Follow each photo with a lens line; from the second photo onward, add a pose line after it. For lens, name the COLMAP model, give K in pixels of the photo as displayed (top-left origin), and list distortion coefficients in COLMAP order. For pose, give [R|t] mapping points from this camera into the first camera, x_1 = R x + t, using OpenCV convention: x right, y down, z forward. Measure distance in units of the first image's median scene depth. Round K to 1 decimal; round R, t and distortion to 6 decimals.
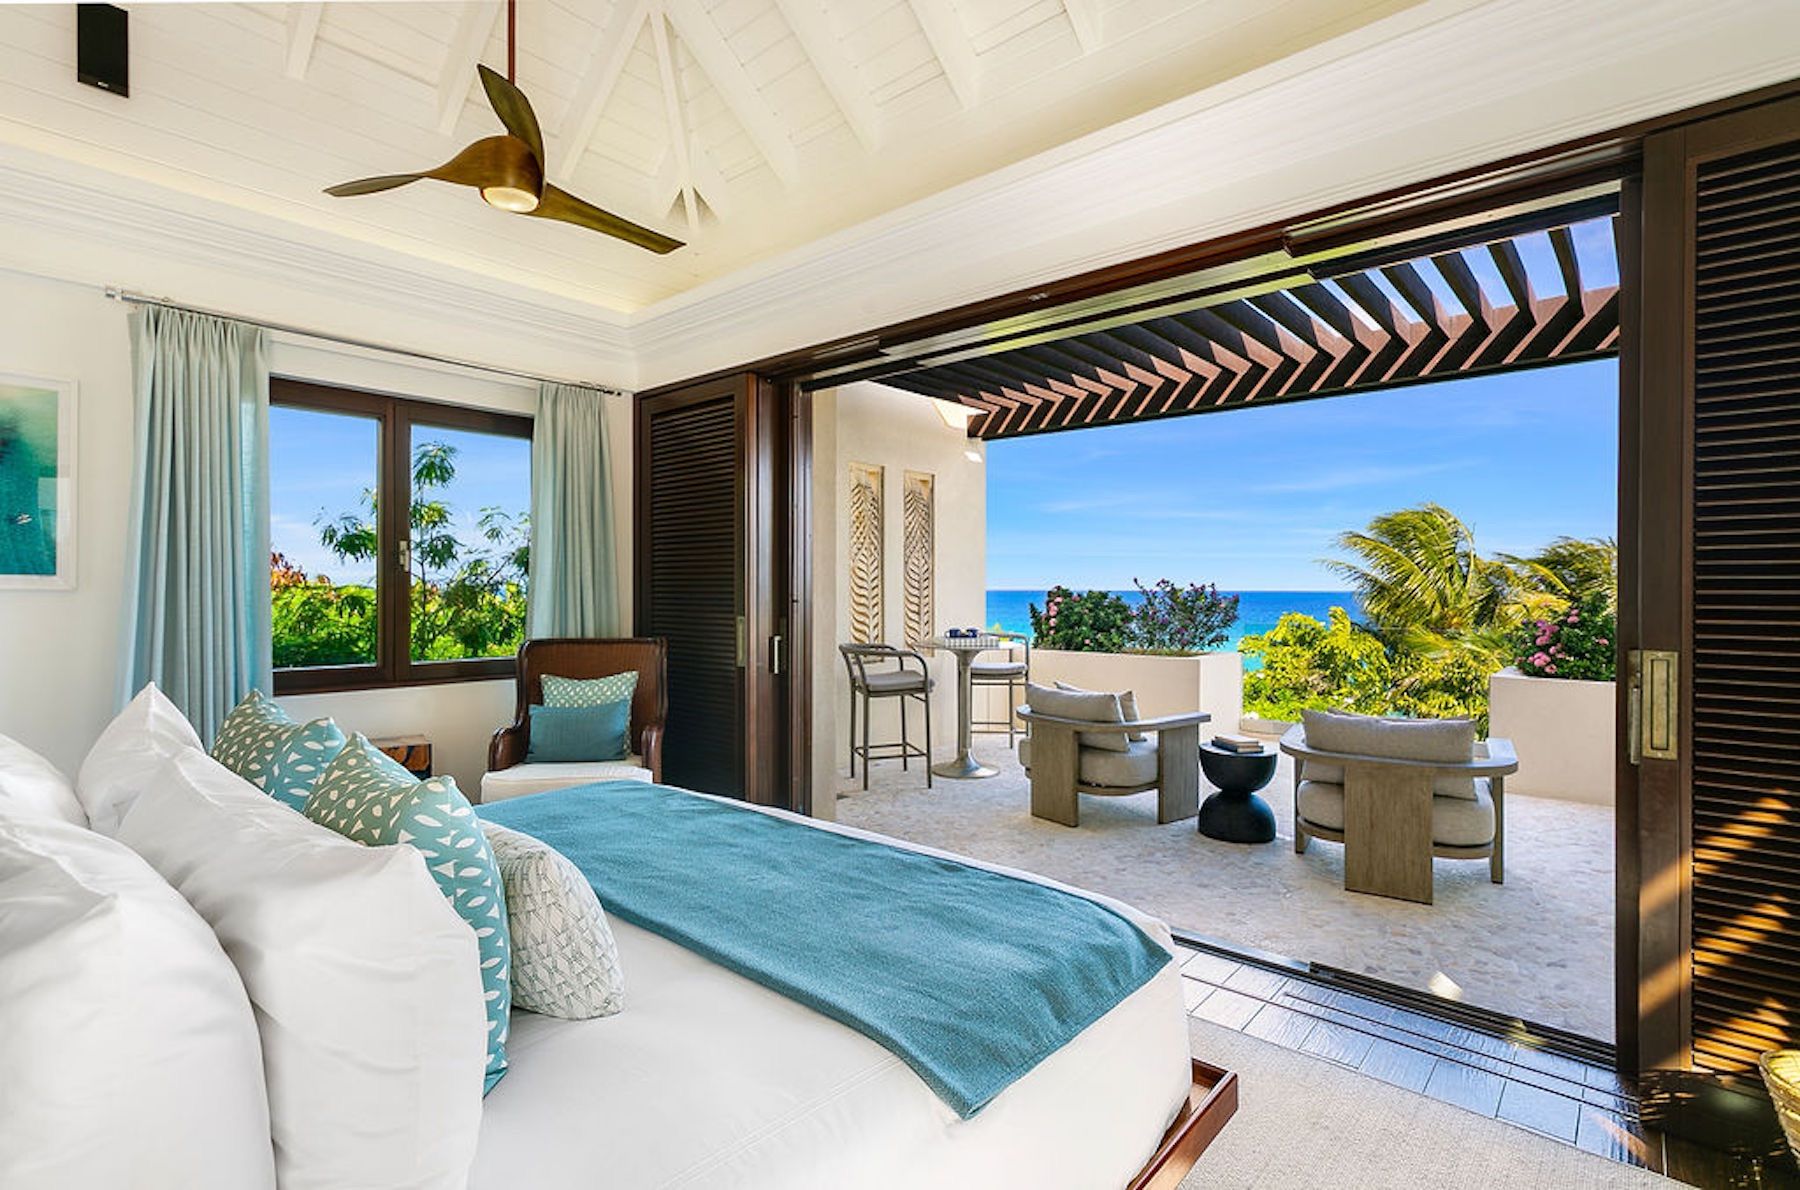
lens RADIAL K [[851.5, 0, 897.0], [0, 851.5, 585.6], [0, 0, 1]] dist [0.006338, -0.001128]
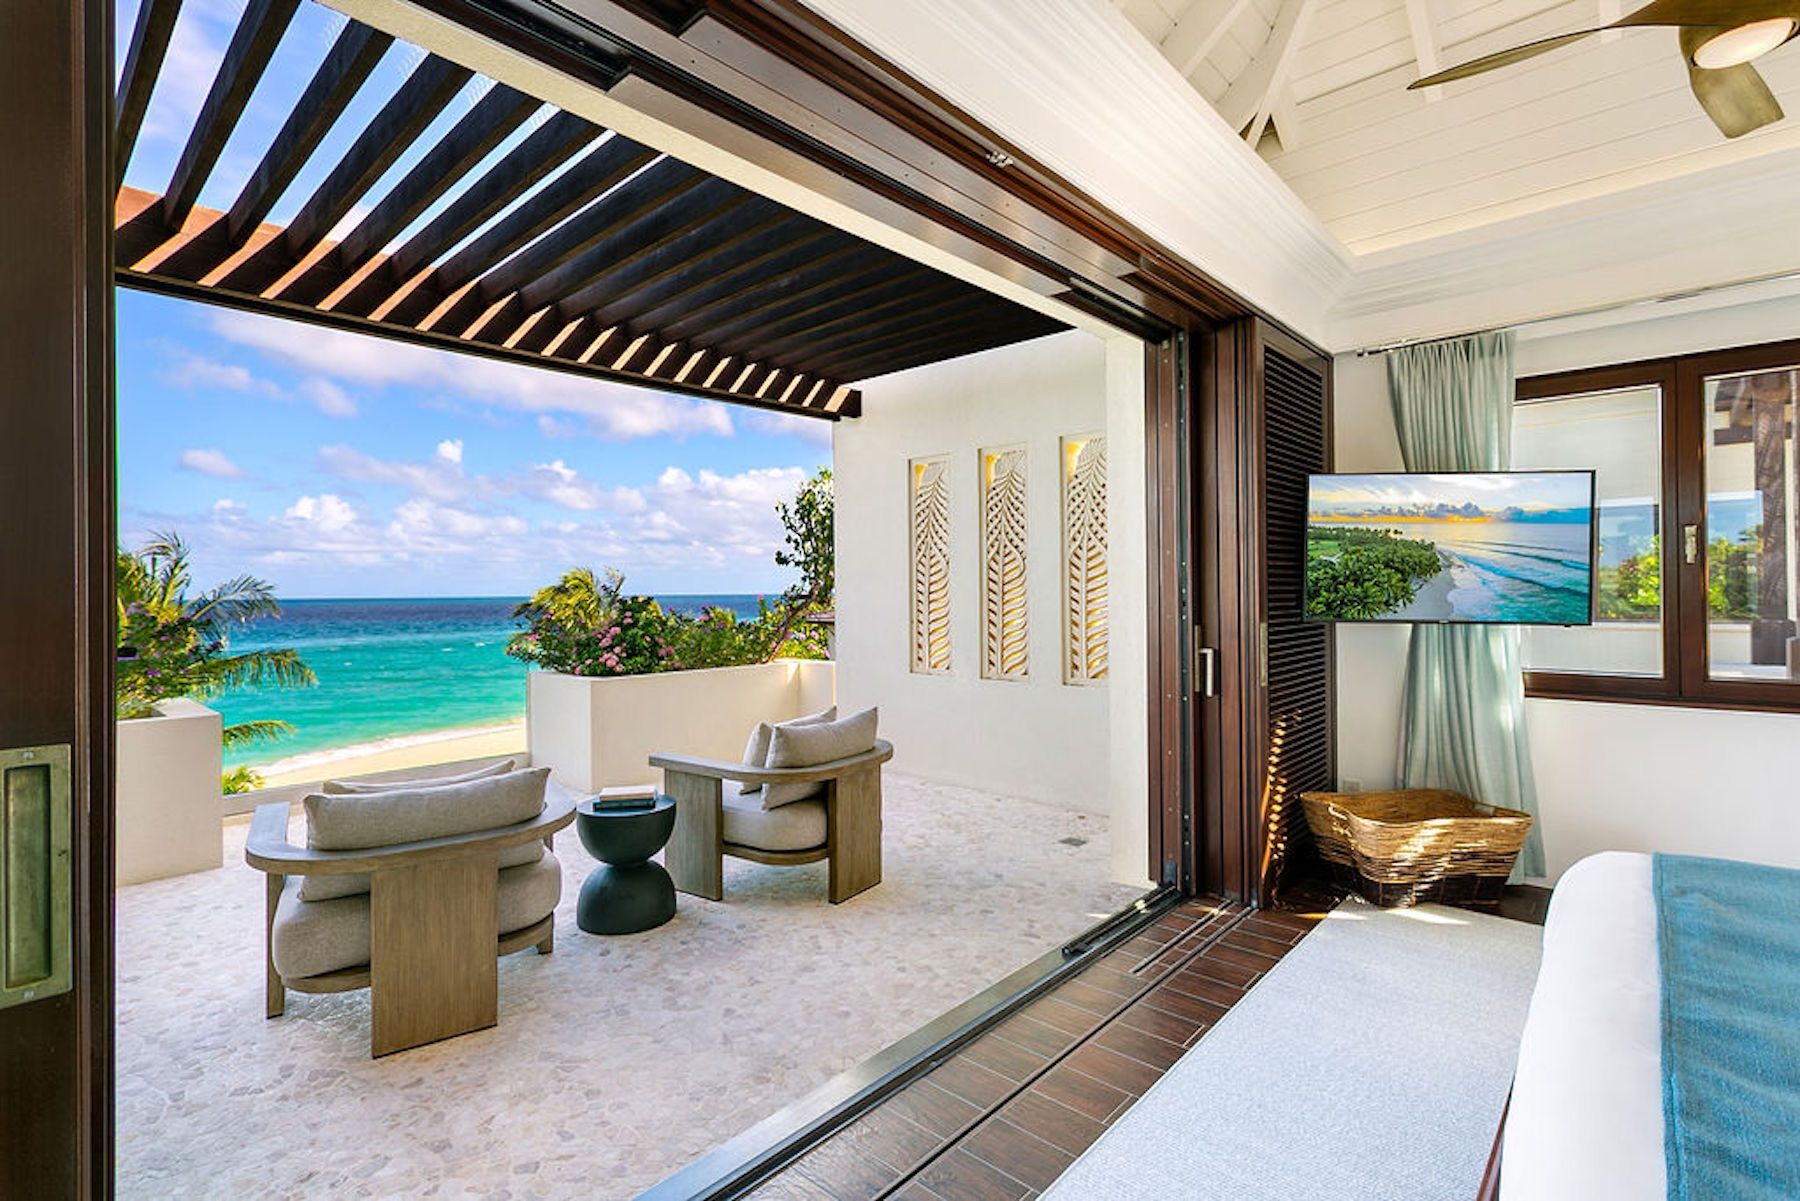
lens RADIAL K [[851.5, 0, 896.9], [0, 851.5, 591.1], [0, 0, 1]] dist [0.006338, -0.001128]
pose [[0.019555, -0.004839, 0.999797, -0.365261], [0.007075, 0.999964, 0.004702, -0.001091], [-0.999784, 0.006981, 0.019589, 0.765662]]
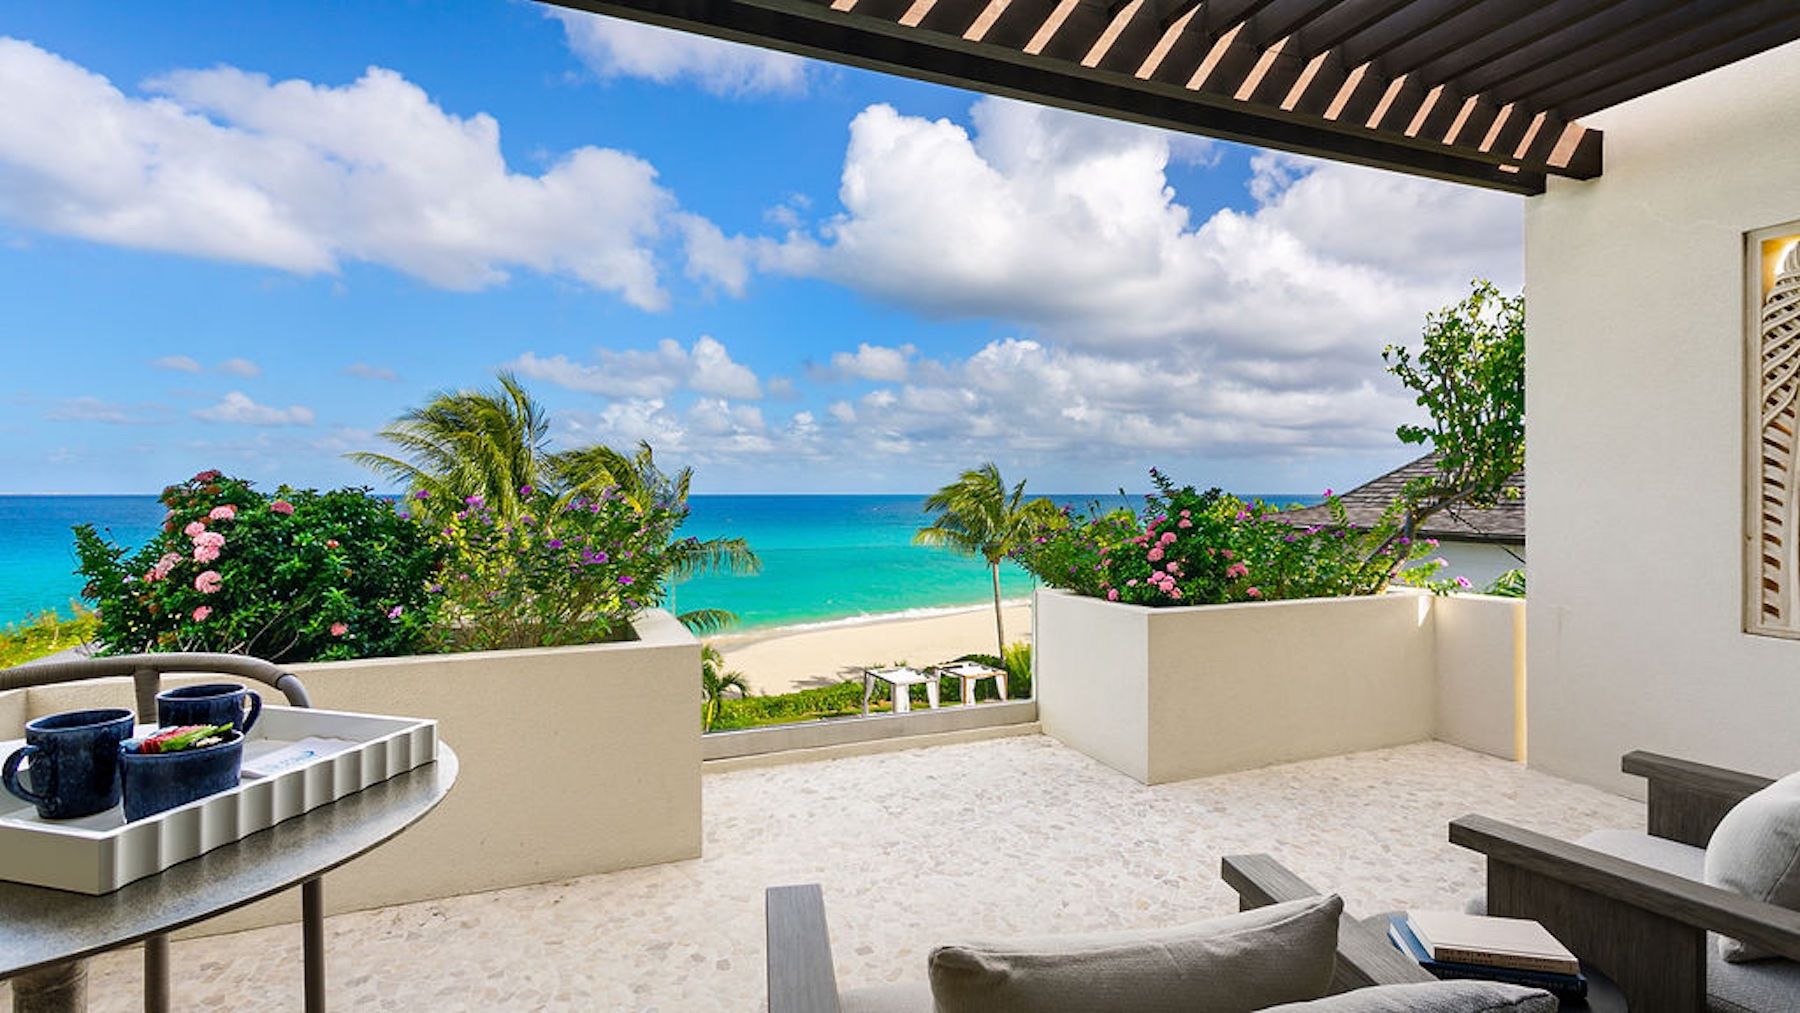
lens RADIAL K [[864.1, 0, 889.4], [0, 864.1, 499.0], [0, 0, 1]] dist [-0.015022, 0.000492]
pose [[0.446224, -0.010291, 0.894862, 0.013317], [0.000079, 0.999934, 0.011460, 0.012558], [-0.894921, -0.005043, 0.446195, 1.087270]]
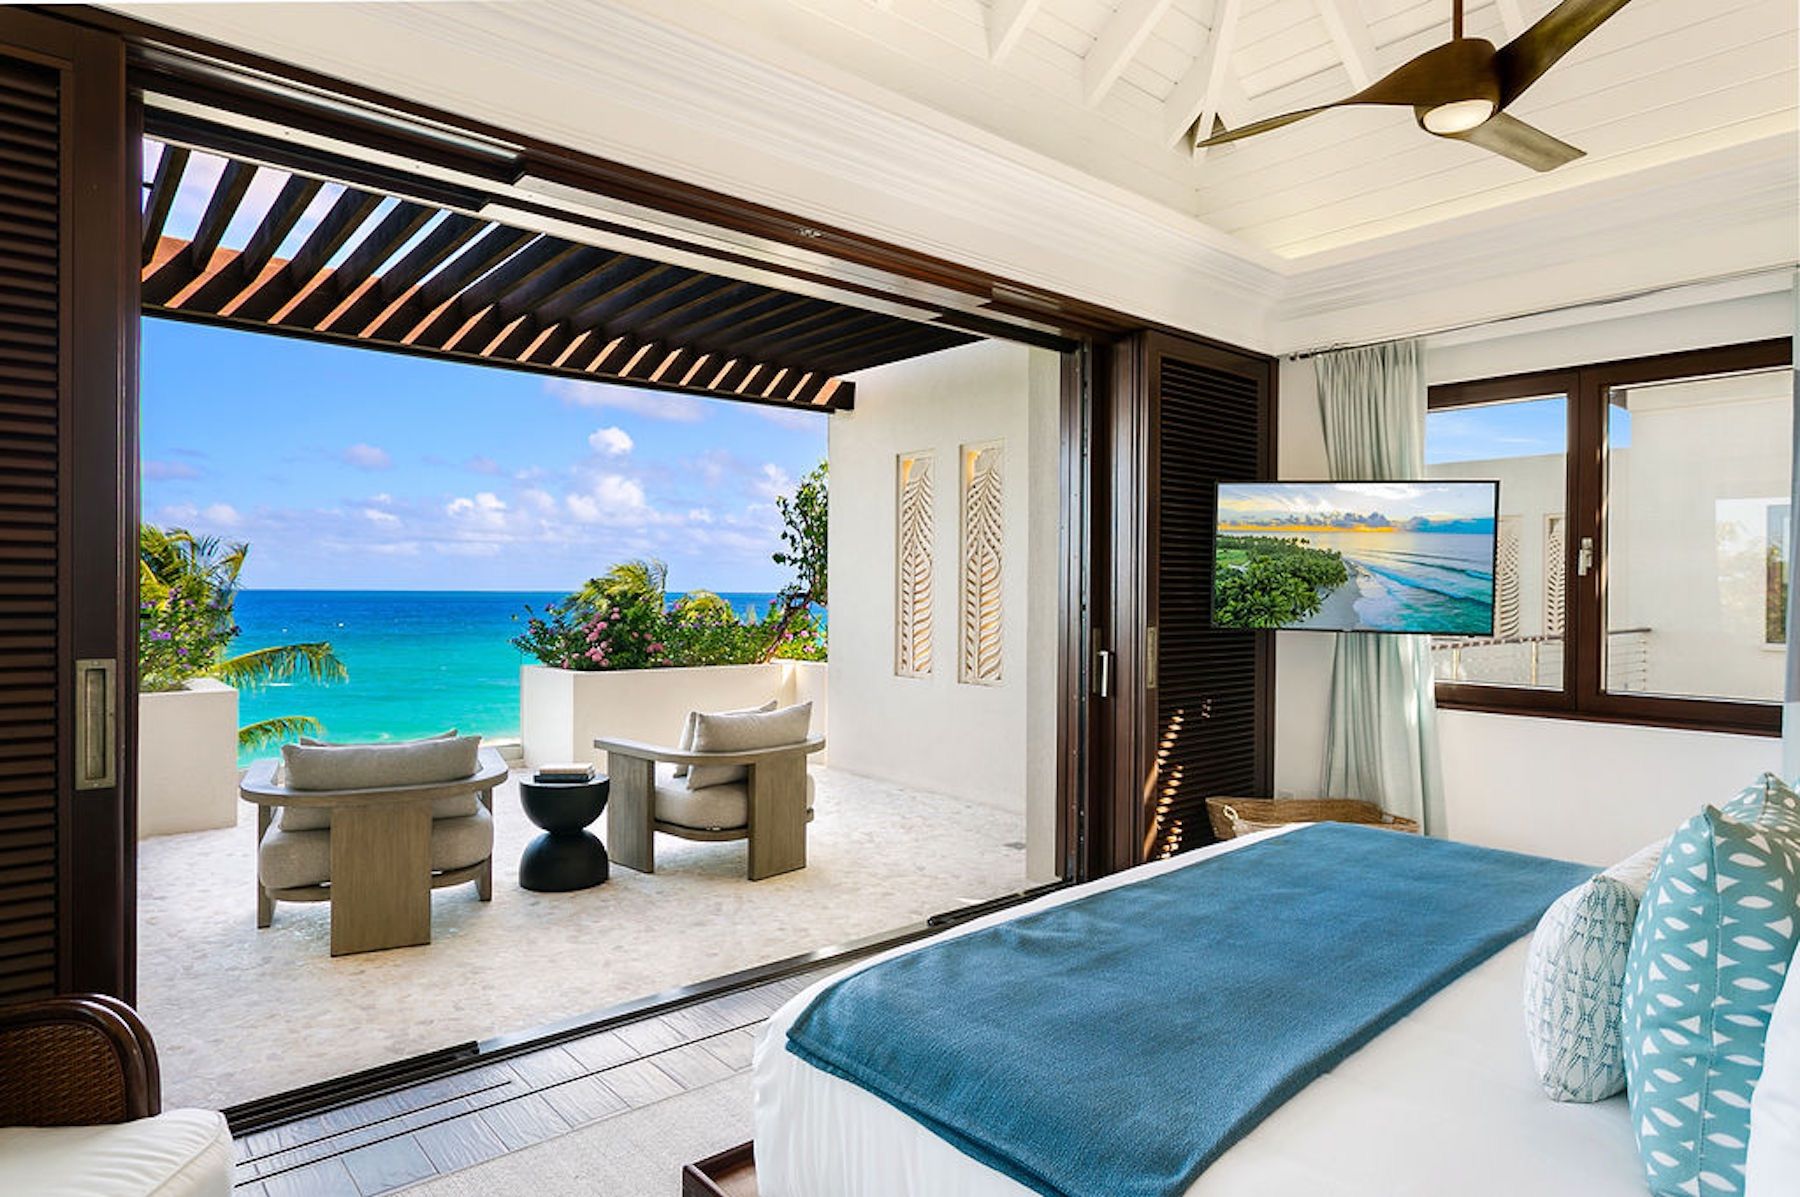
lens RADIAL K [[1030.7, 0, 890.8], [0, 1030.7, 603.8], [0, 0, 1]] dist [-0.001936, -0.001004]
pose [[0.143834, -0.015020, 0.989488, -0.572690], [-0.010225, 0.999809, 0.016663, -0.001852], [-0.989549, -0.012514, 0.143653, 0.555579]]
